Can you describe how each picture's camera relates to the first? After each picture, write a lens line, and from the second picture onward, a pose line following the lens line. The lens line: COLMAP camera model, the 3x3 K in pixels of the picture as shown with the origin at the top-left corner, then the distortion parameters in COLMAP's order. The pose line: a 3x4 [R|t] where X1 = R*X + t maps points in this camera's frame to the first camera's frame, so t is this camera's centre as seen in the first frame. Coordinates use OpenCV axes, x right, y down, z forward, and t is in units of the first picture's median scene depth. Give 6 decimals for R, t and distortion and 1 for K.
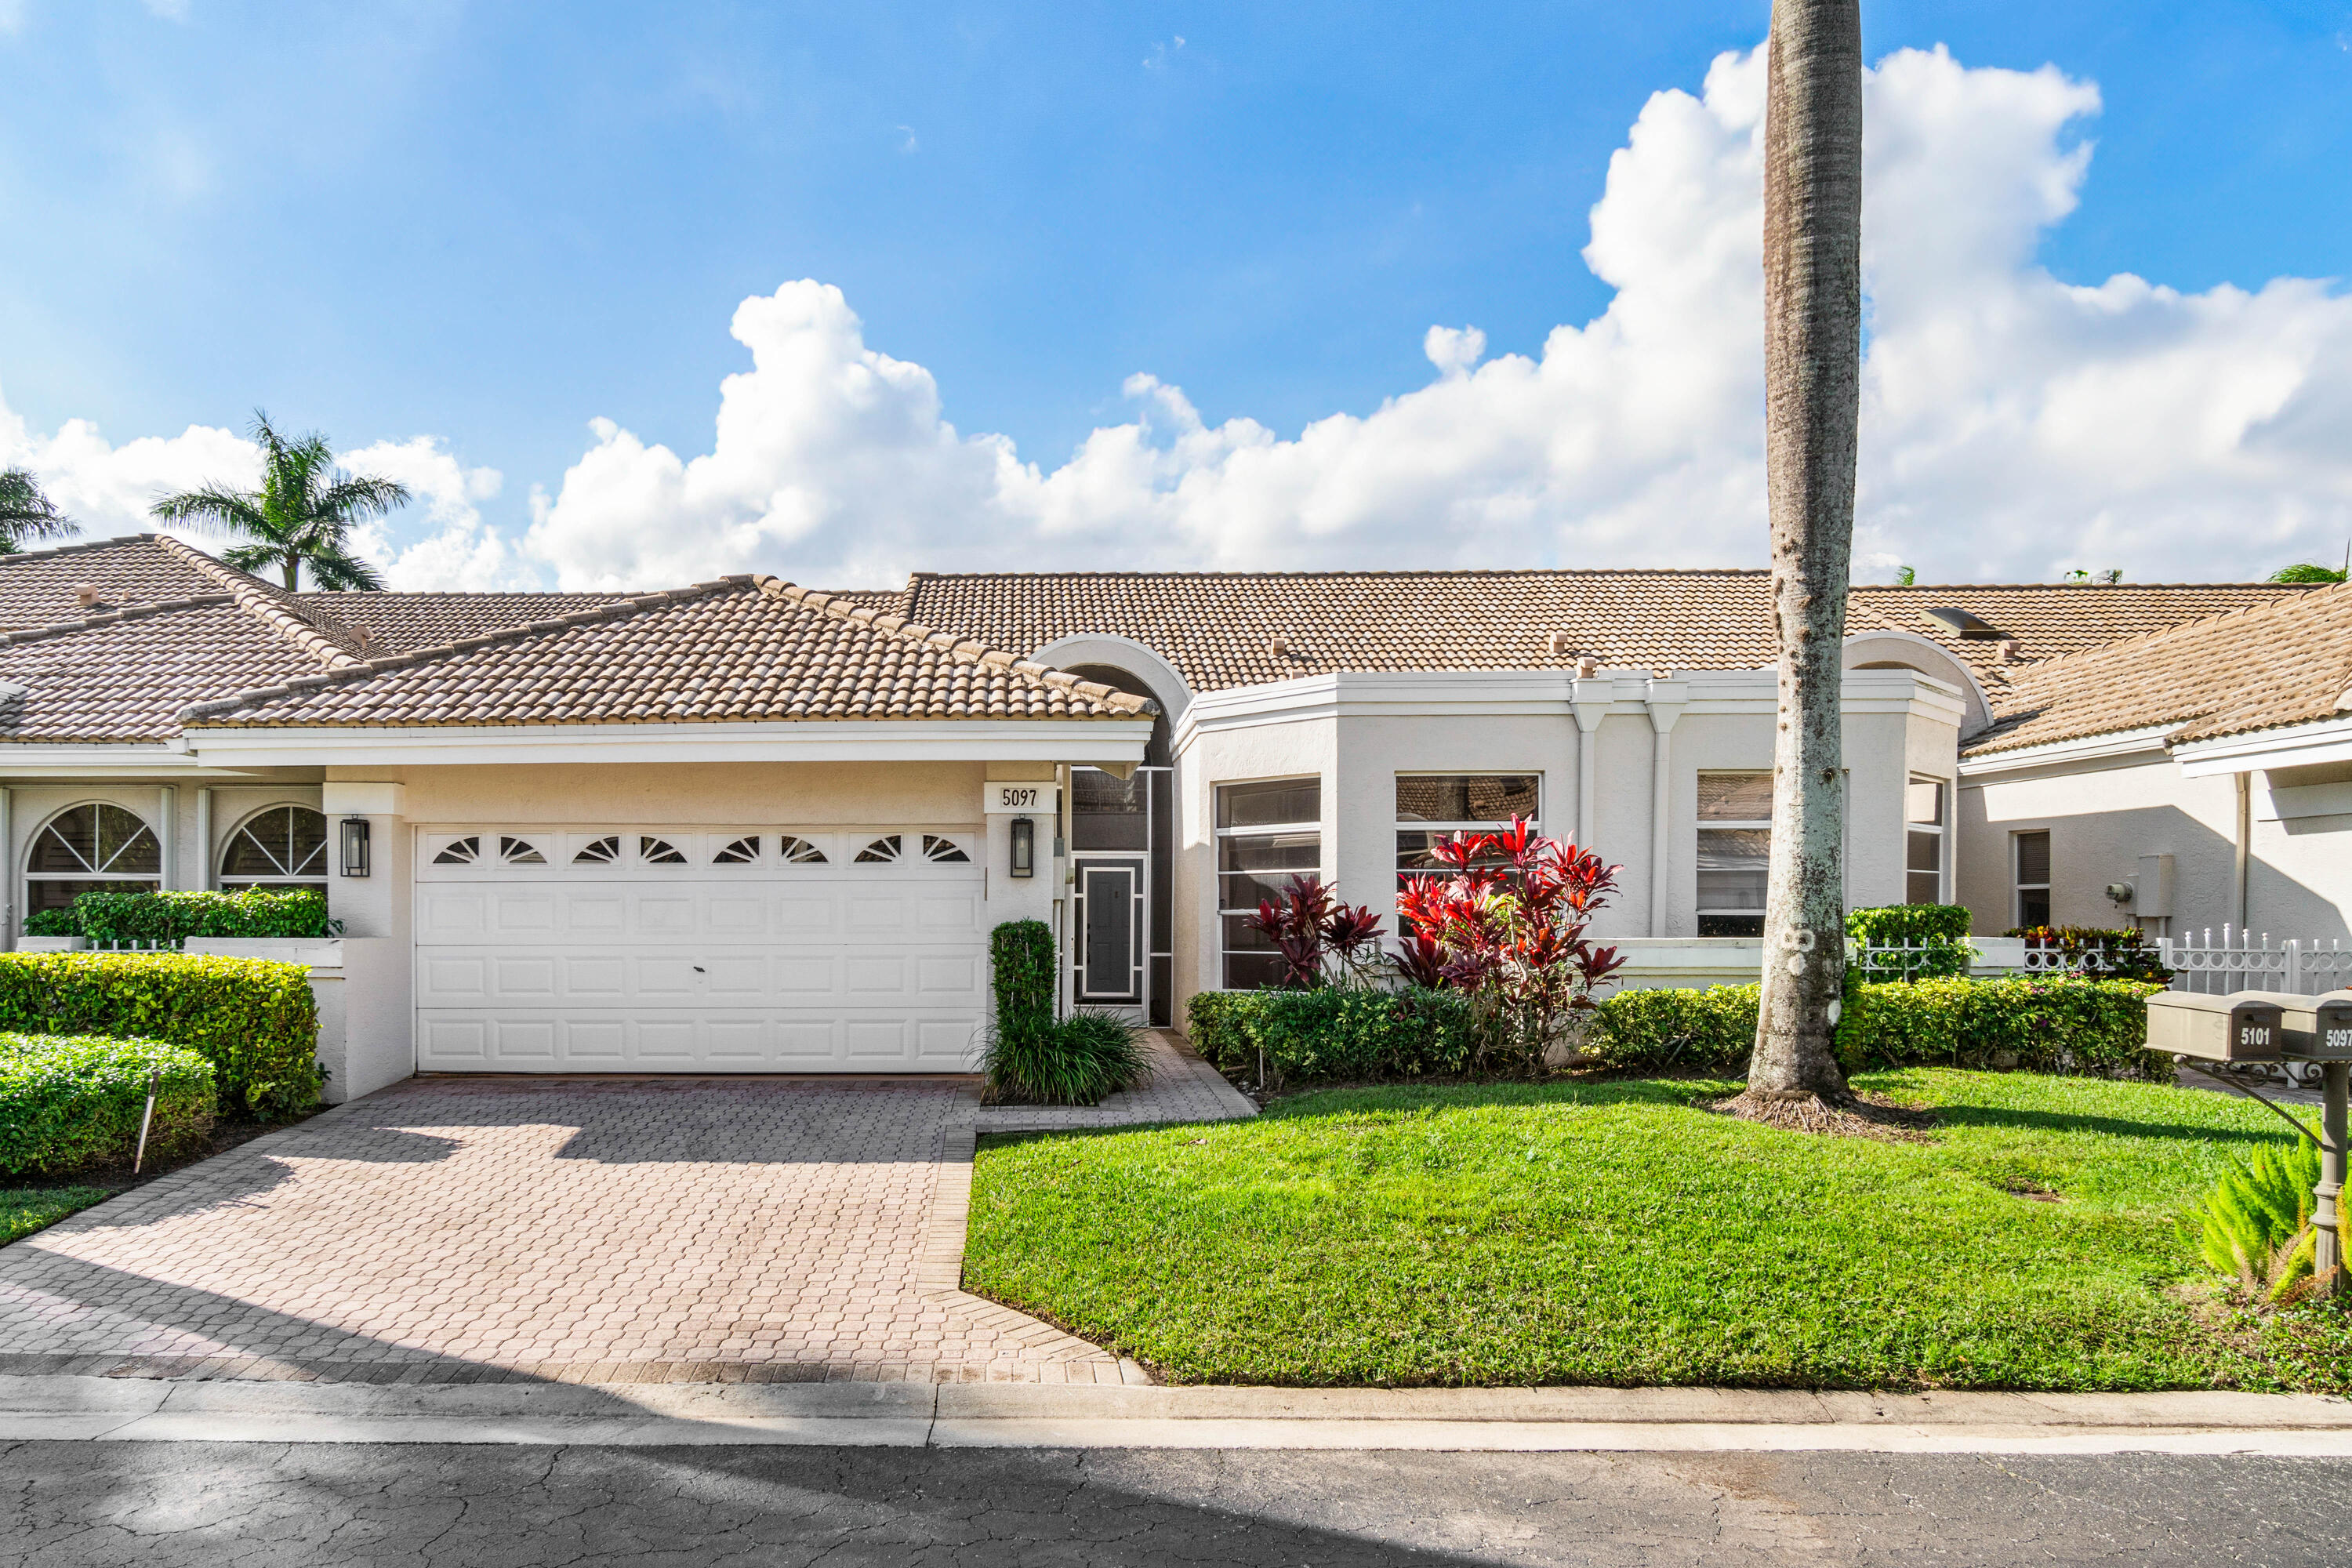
lens RADIAL K [[3389.0, 0, 1176.0], [0, 3389.0, 784.0], [0, 0, 1]] dist [-0.018916, 0.064007]
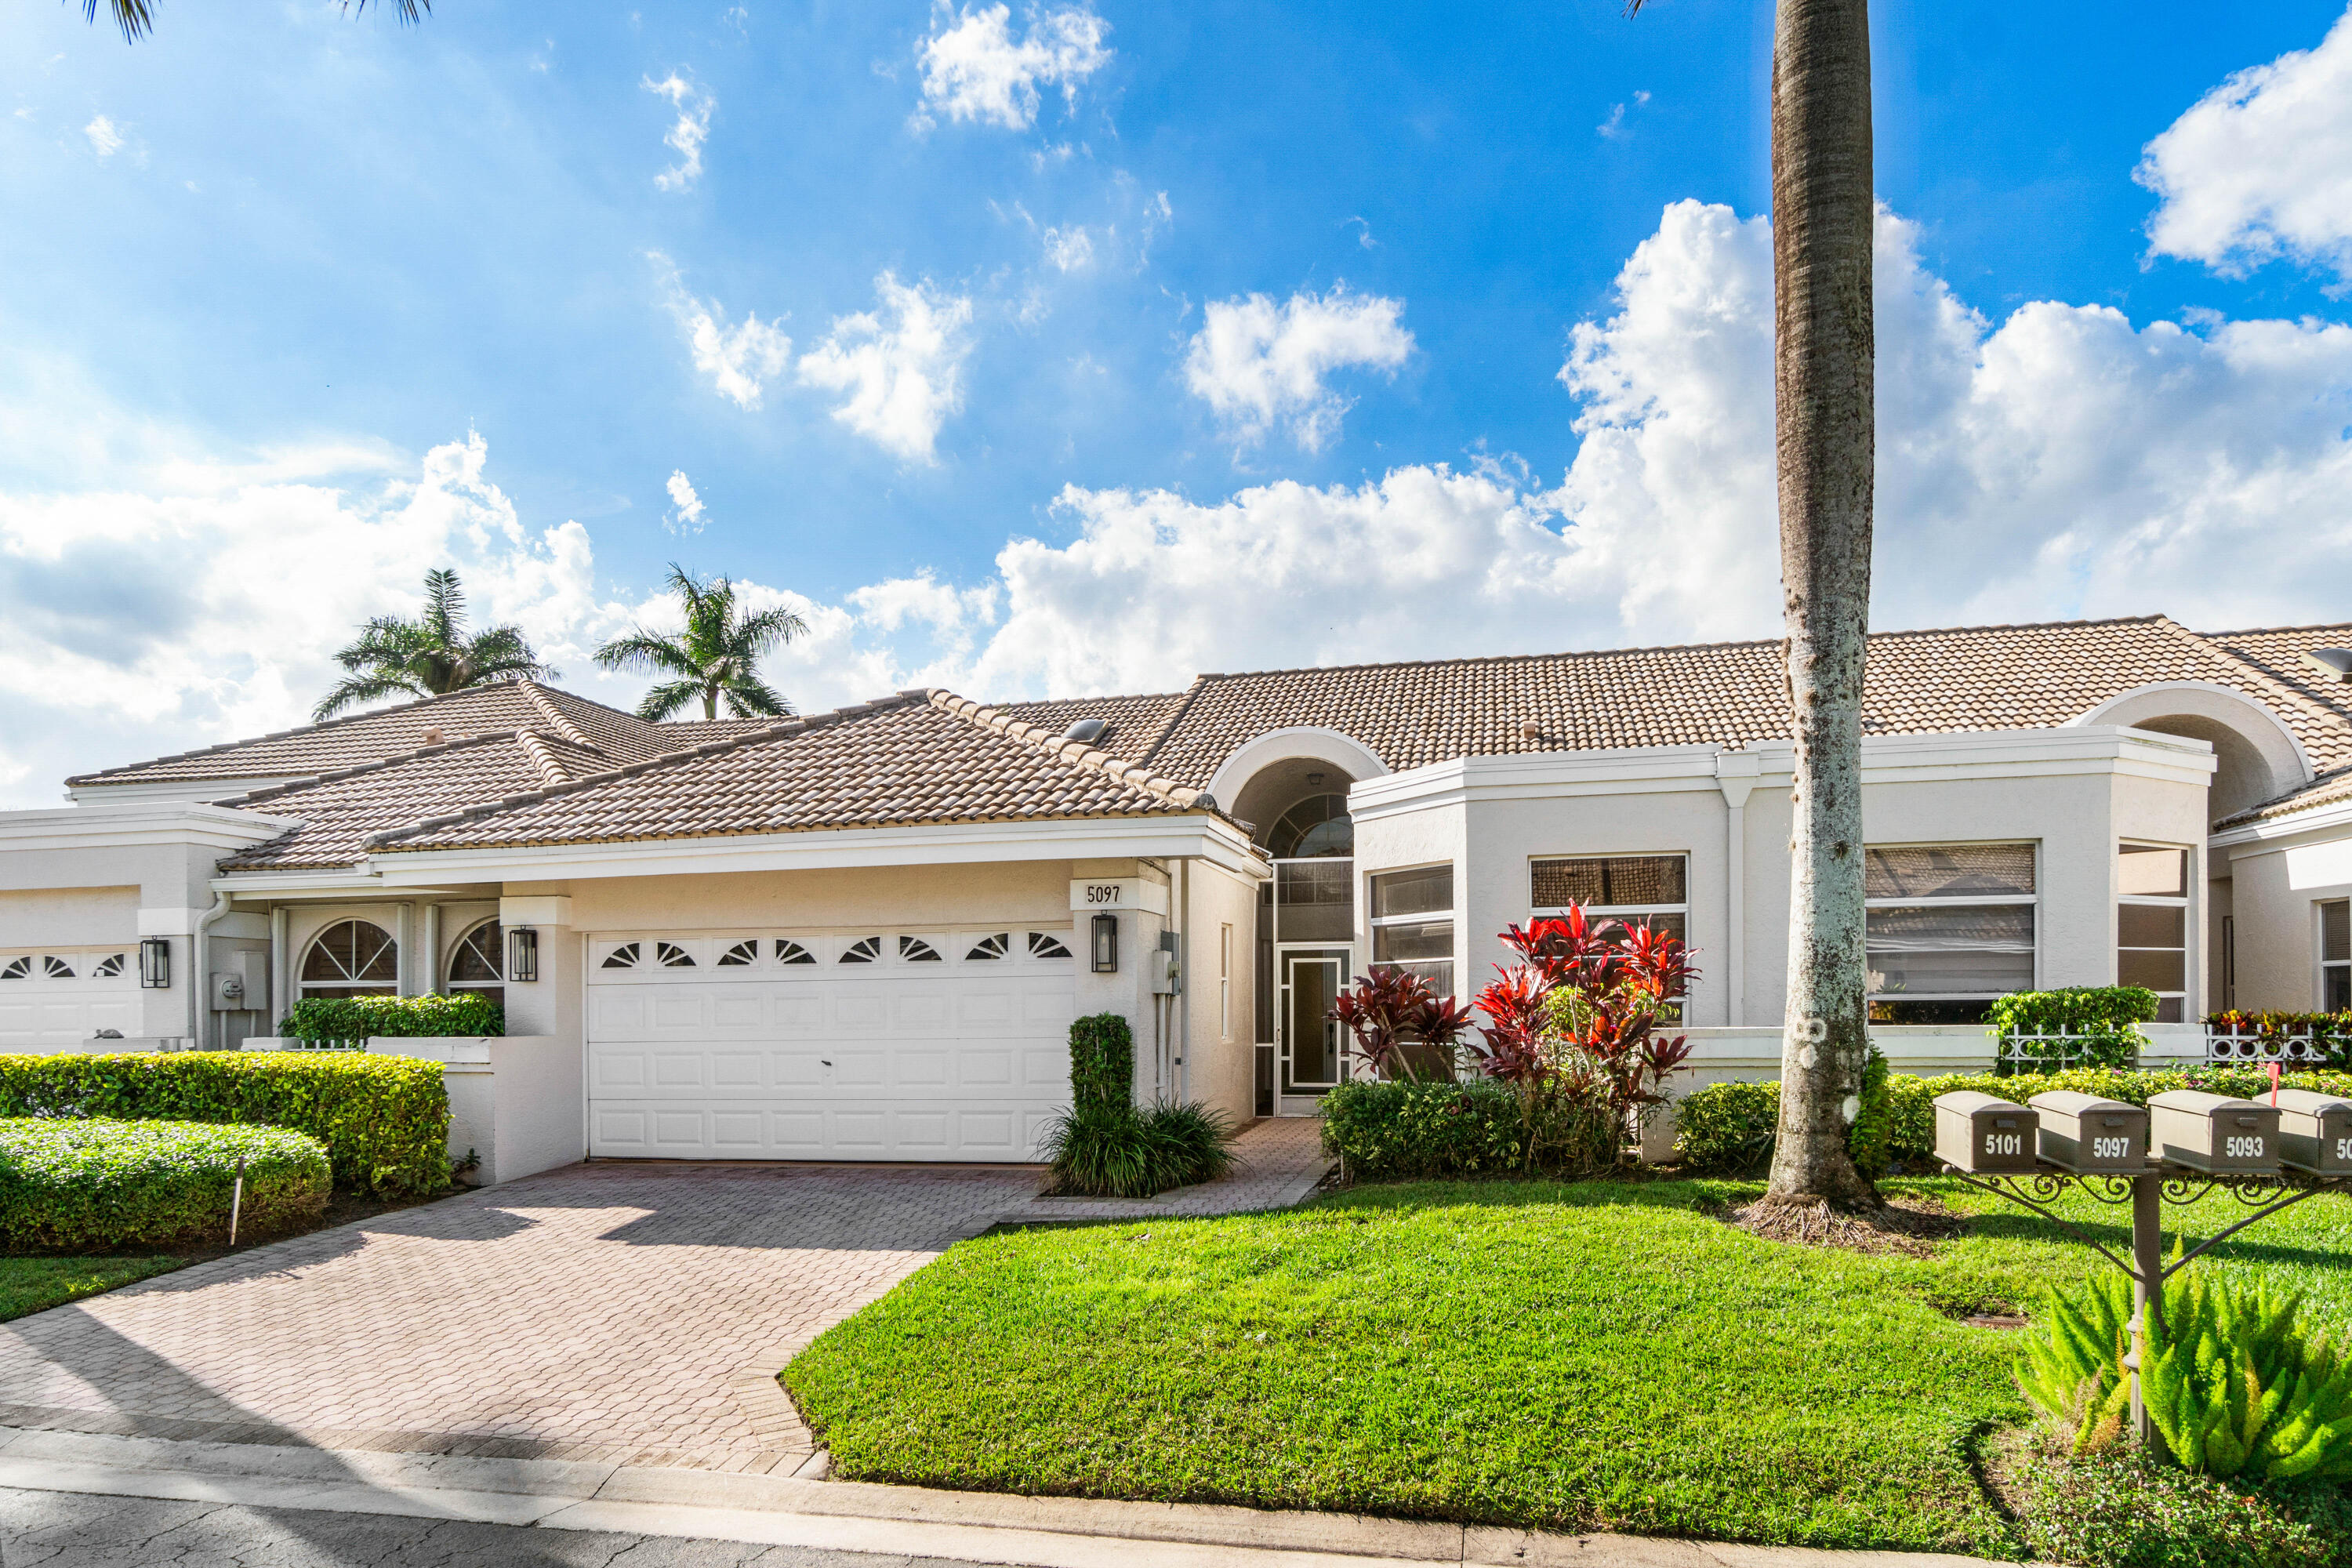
lens RADIAL K [[3215.9, 0, 1176.0], [0, 3215.9, 784.0], [0, 0, 1]] dist [0.004179, 0.022622]
pose [[0.898775, -0.039441, -0.436633, 0.410895], [0.028501, 0.999095, -0.031581, 0.002081], [0.437484, 0.015939, 0.899085, 0.139093]]
